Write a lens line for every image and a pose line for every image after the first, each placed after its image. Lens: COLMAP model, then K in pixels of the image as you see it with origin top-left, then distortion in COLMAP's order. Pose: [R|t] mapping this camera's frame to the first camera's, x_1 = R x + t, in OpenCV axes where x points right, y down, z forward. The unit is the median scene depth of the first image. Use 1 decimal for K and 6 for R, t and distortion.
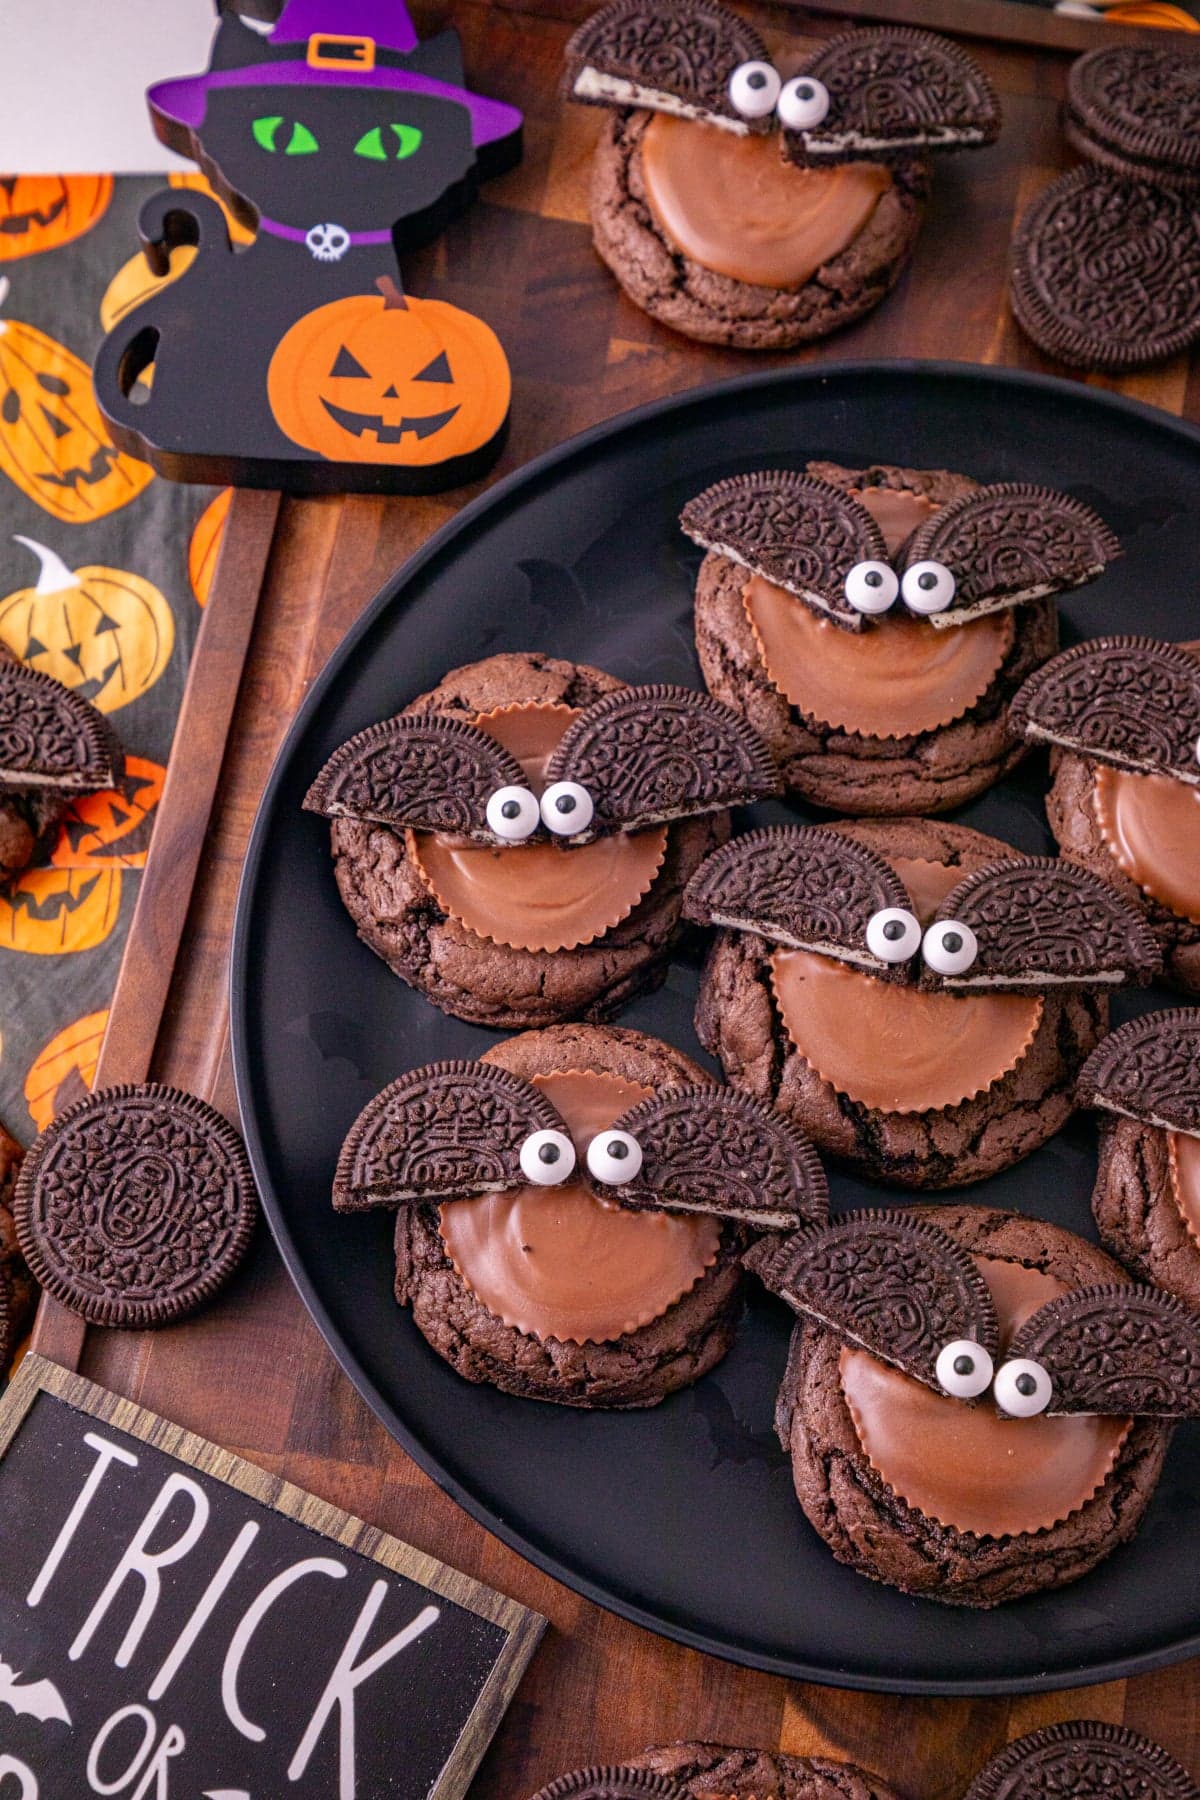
lens RADIAL K [[3012.1, 0, 585.2], [0, 3012.1, 897.9], [0, 0, 1]] dist [0.191583, 0.000000]
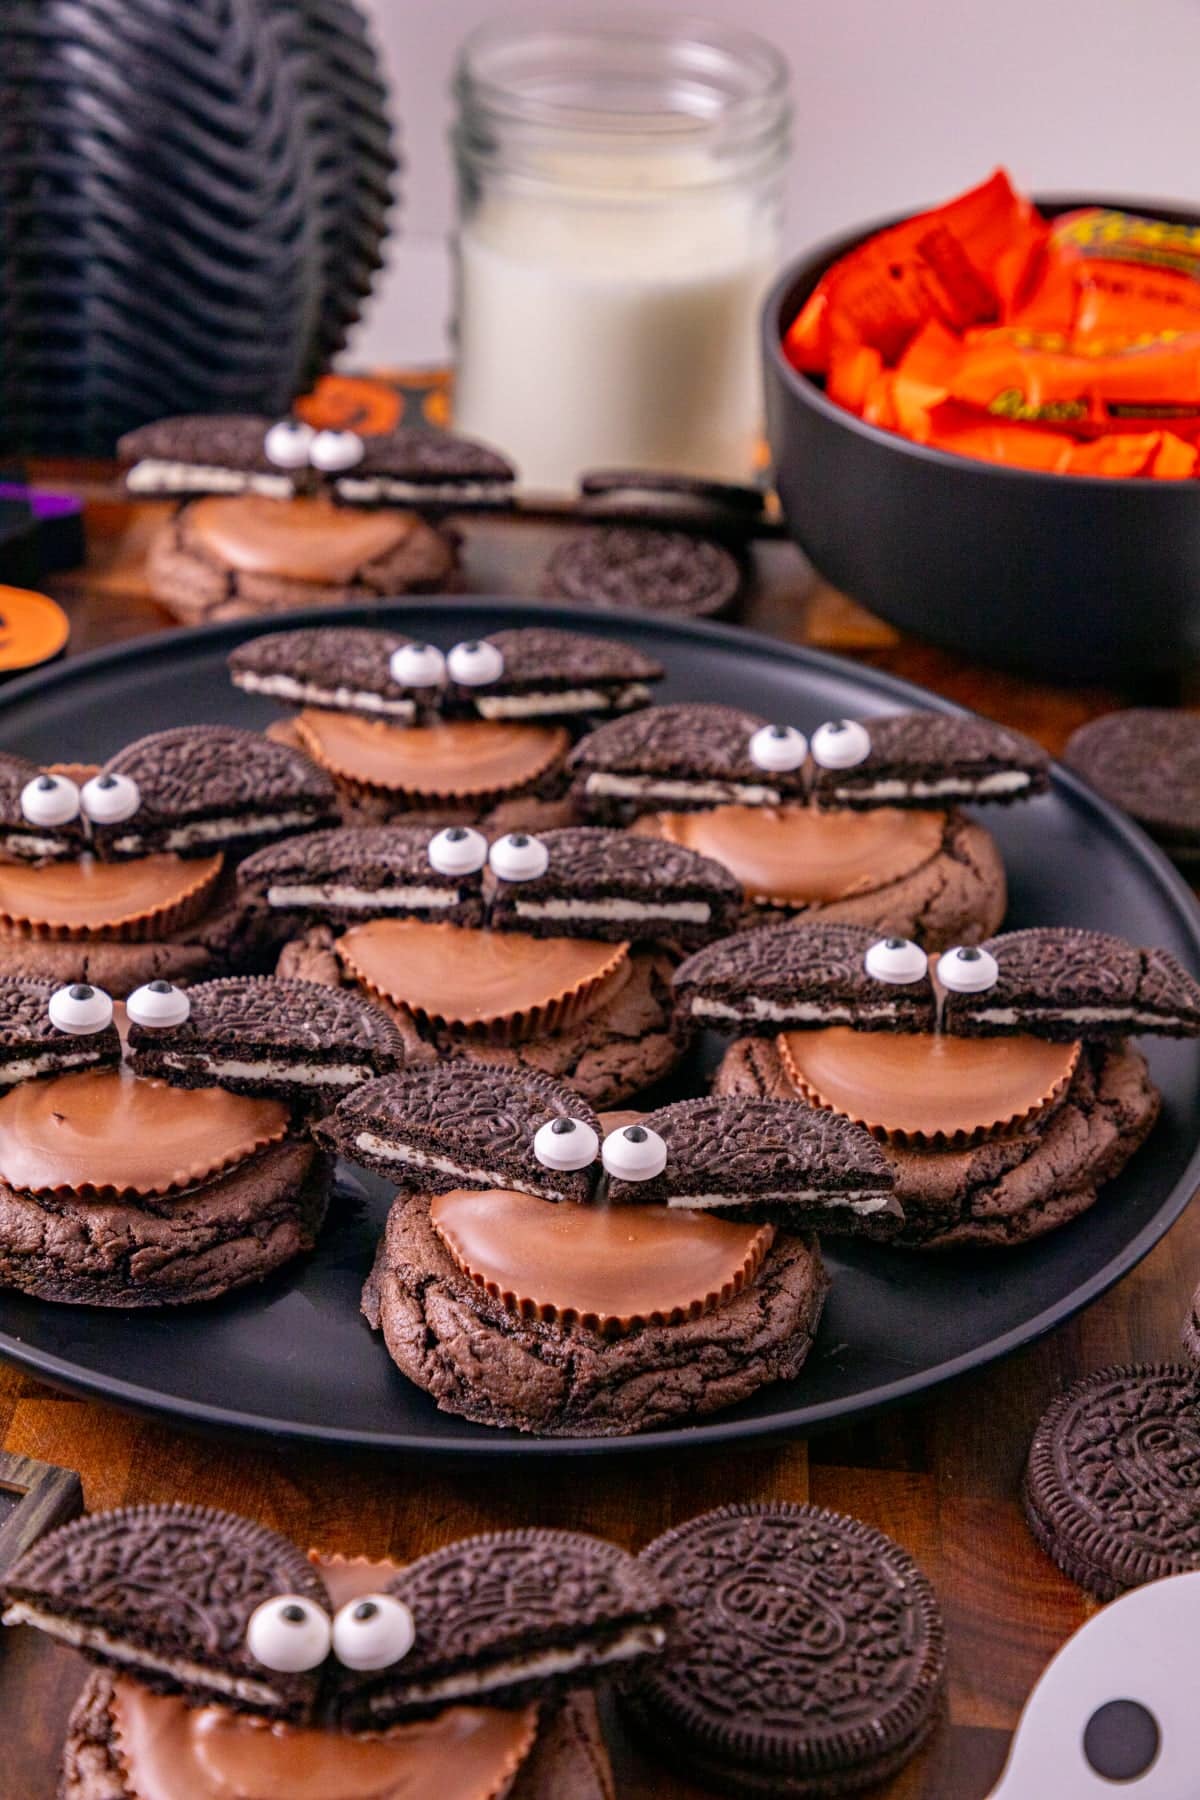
lens RADIAL K [[3012.1, 0, 587.8], [0, 3012.1, 889.5], [0, 0, 1]] dist [0.191583, 0.000000]
pose [[0.993133, -0.049562, 0.105972, 0.041382], [0.105692, 0.768458, -0.631112, 0.615946], [-0.050156, 0.637979, 0.768419, 0.277292]]
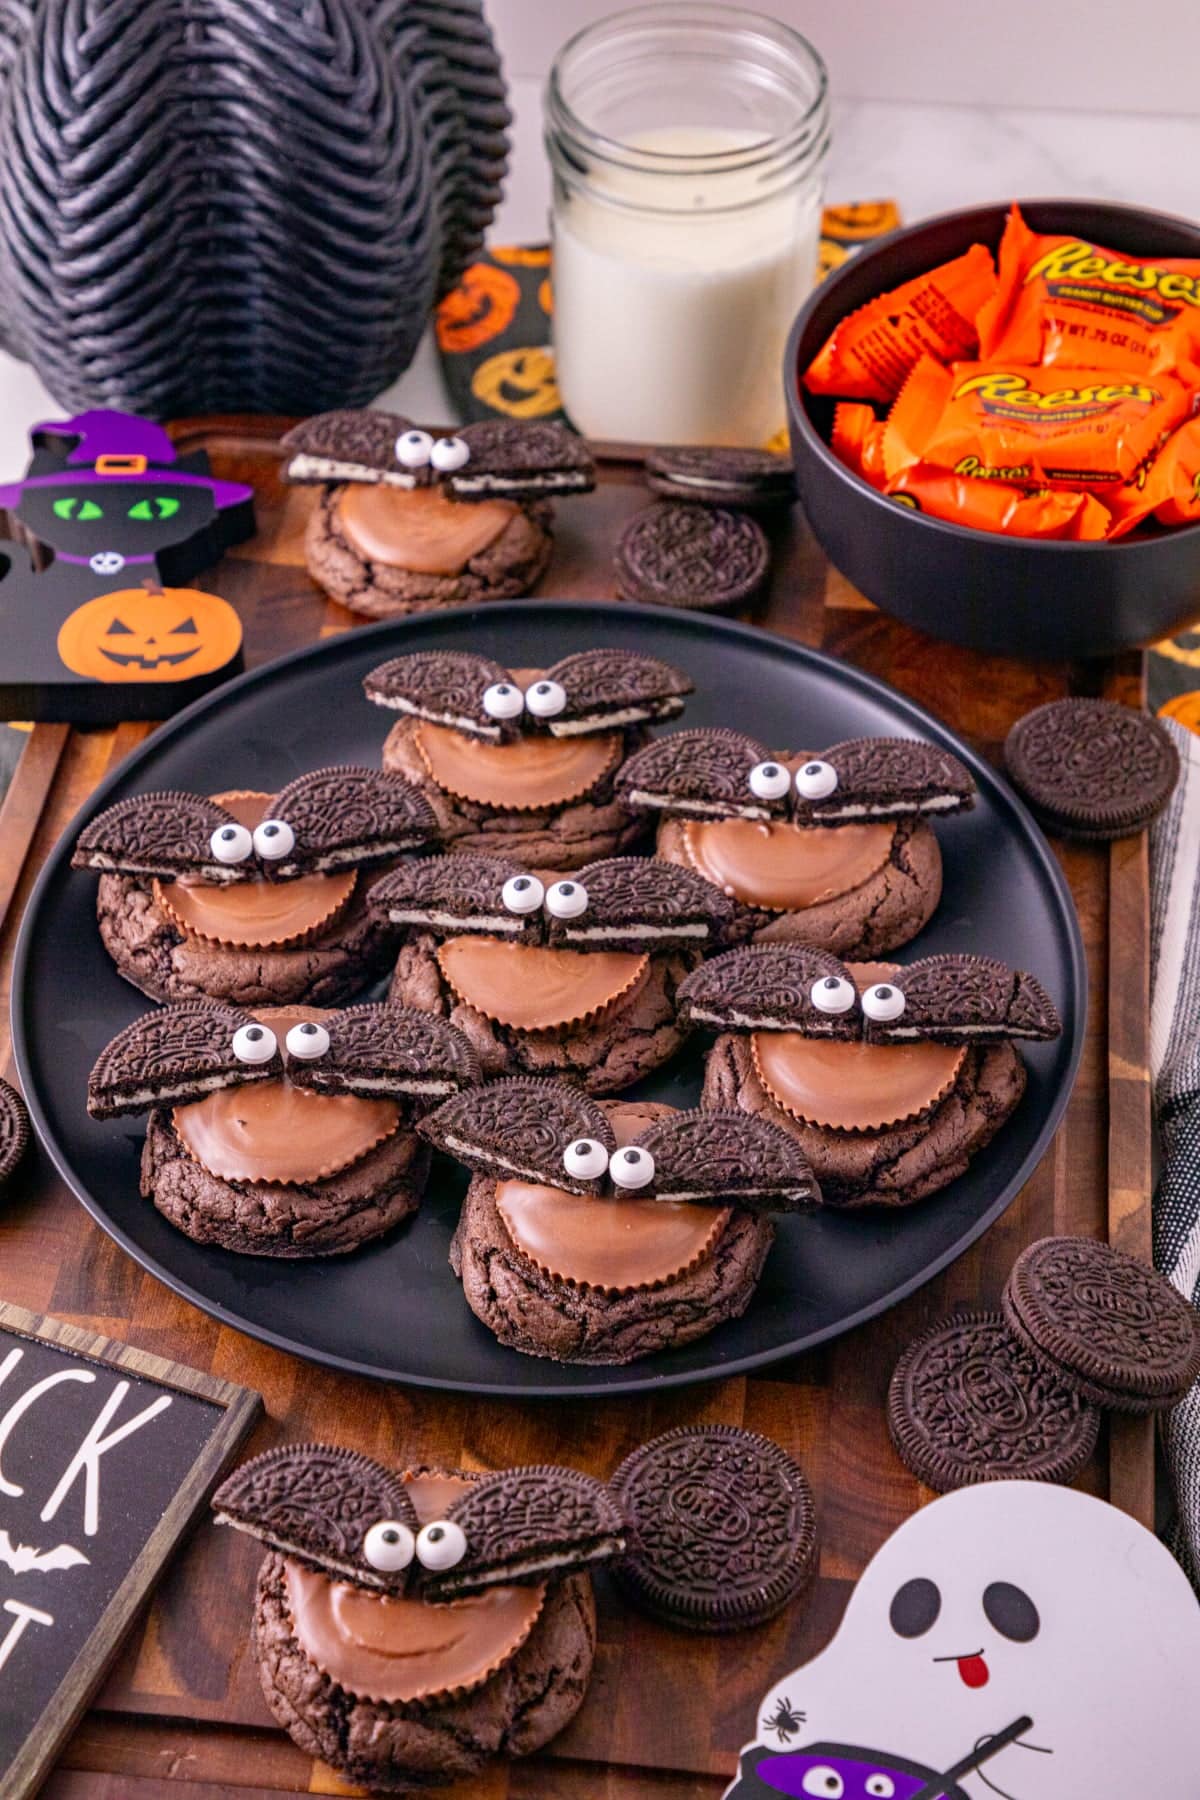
lens RADIAL K [[3012.1, 0, 608.8], [0, 3012.1, 907.4], [0, 0, 1]] dist [0.191583, 0.000000]
pose [[0.997510, -0.066672, 0.022993, 0.107608], [0.070016, 0.897118, -0.436207, 0.581875], [0.008456, 0.436731, 0.899552, -0.165467]]
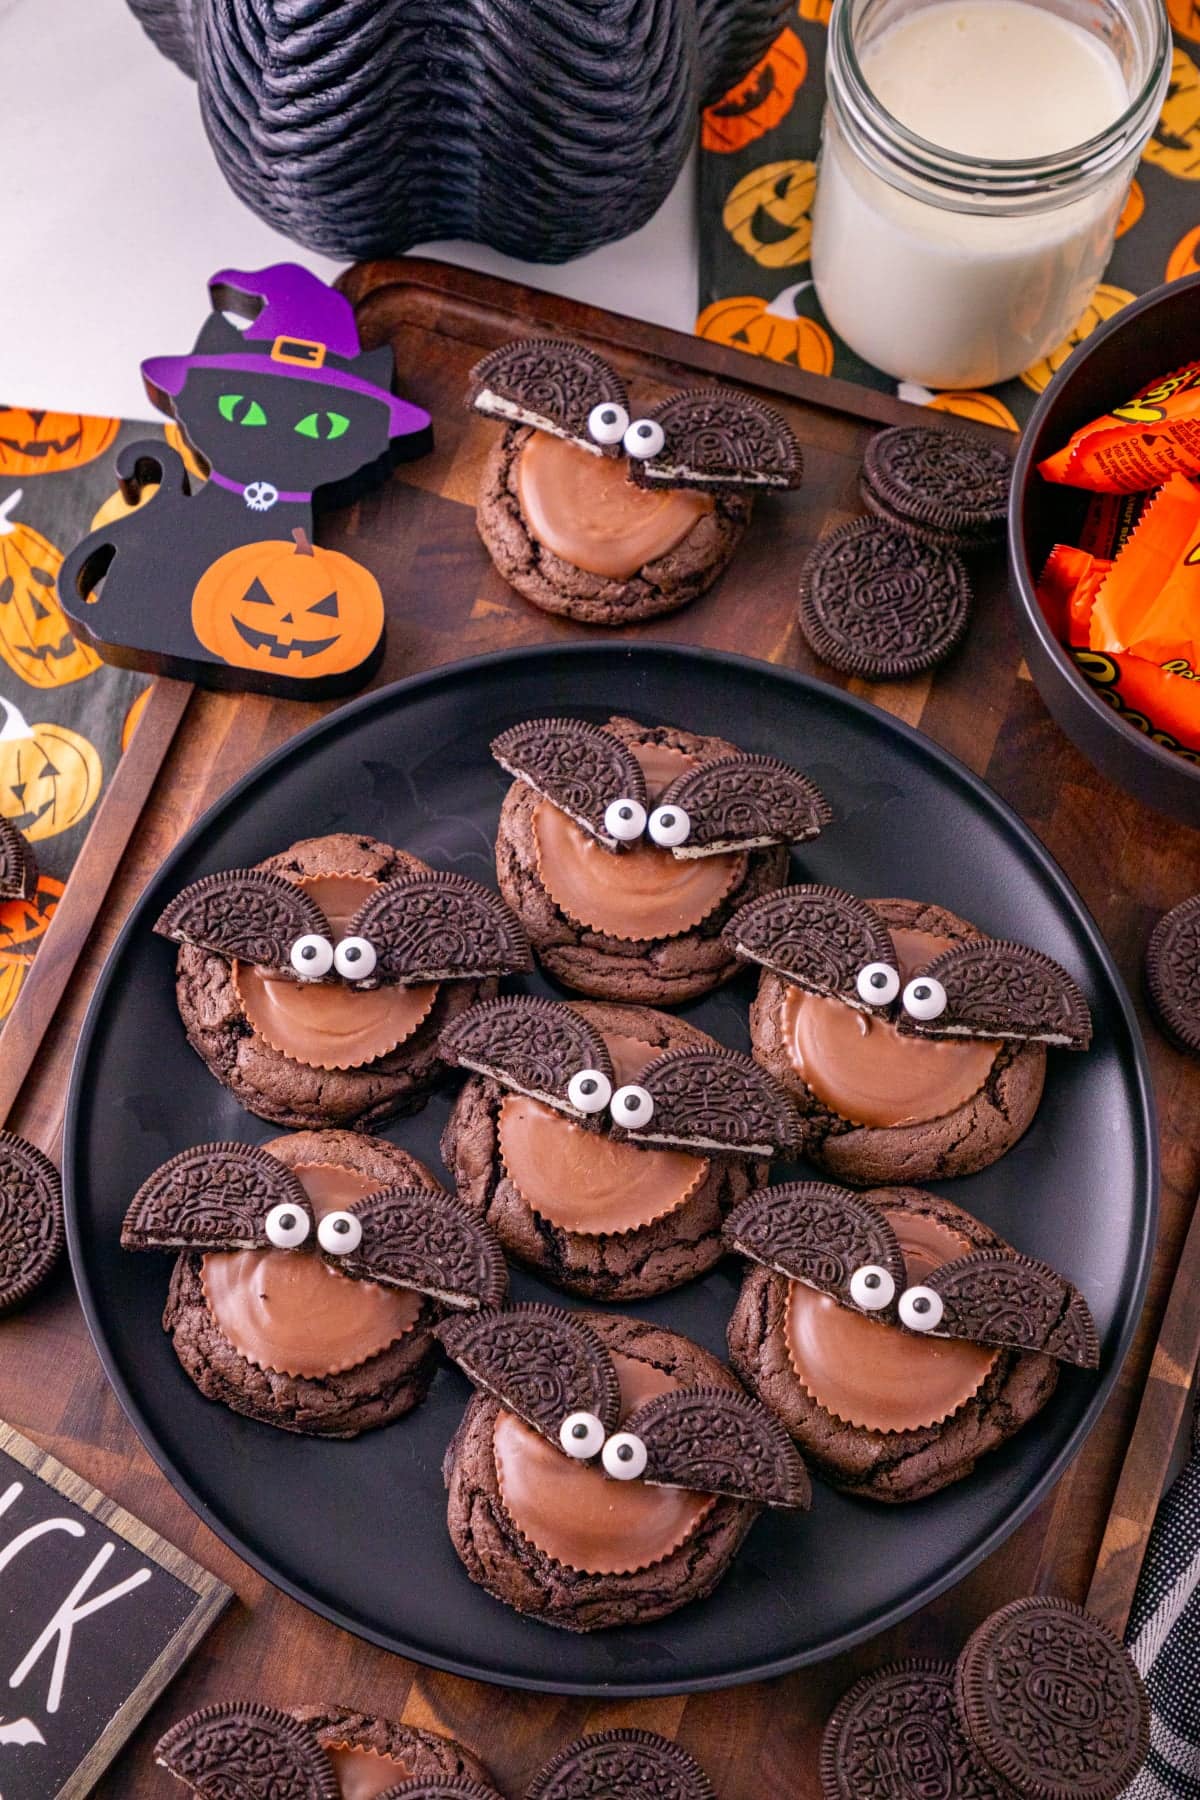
lens RADIAL K [[3182.9, 0, 602.1], [0, 3182.9, 899.2], [0, 0, 1]] dist [0.223544, 0.000000]
pose [[0.988666, 0.133530, -0.068620, 0.186374], [-0.138214, 0.988014, -0.068744, 0.023709], [0.058619, 0.077449, 0.995272, -0.332641]]
